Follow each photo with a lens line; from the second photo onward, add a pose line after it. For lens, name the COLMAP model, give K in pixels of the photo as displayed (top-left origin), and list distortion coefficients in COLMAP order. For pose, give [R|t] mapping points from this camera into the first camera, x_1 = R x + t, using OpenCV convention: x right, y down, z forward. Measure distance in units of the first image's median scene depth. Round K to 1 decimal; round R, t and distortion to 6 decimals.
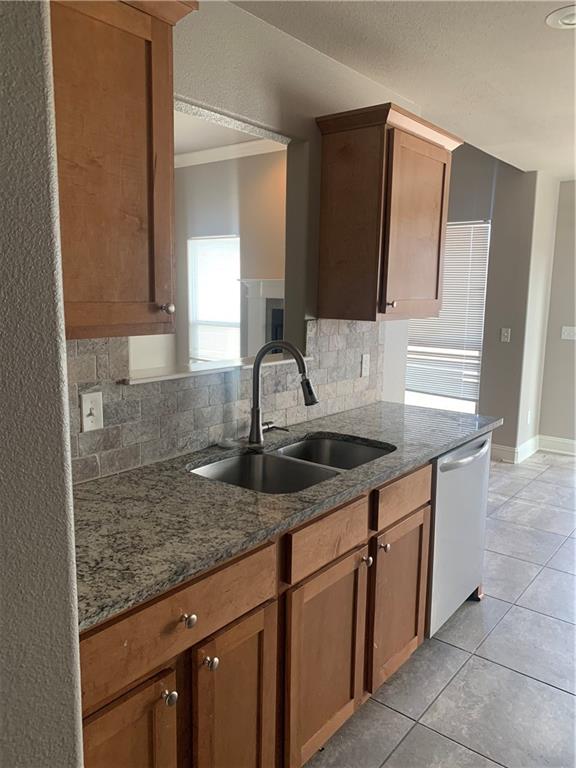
lens RADIAL K [[582.4, 0, 287.2], [0, 582.4, 378.8], [0, 0, 1]] dist [0.051569, -0.041388]
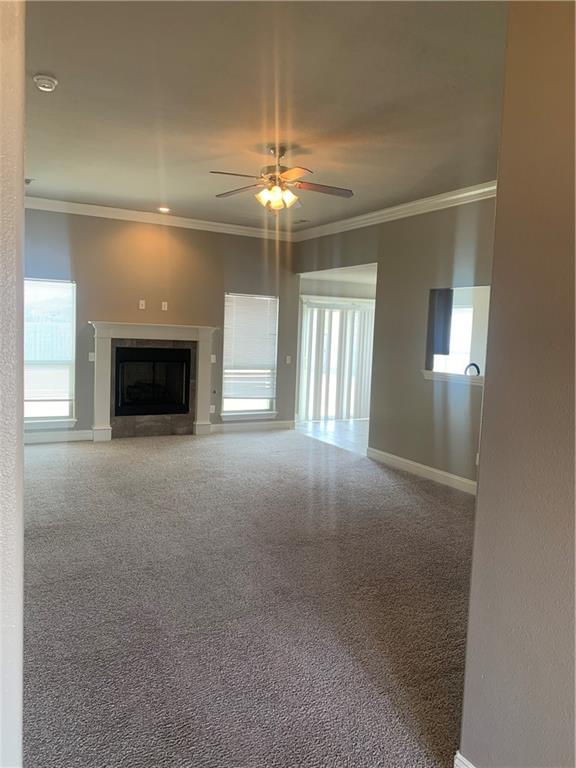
lens RADIAL K [[582.4, 0, 287.2], [0, 582.4, 378.8], [0, 0, 1]] dist [0.051569, -0.041388]
pose [[0.406835, -0.073168, 0.910567, -1.522211], [0.105289, 0.993900, 0.032821, -0.089651], [-0.907414, 0.082520, 0.412057, 0.308965]]
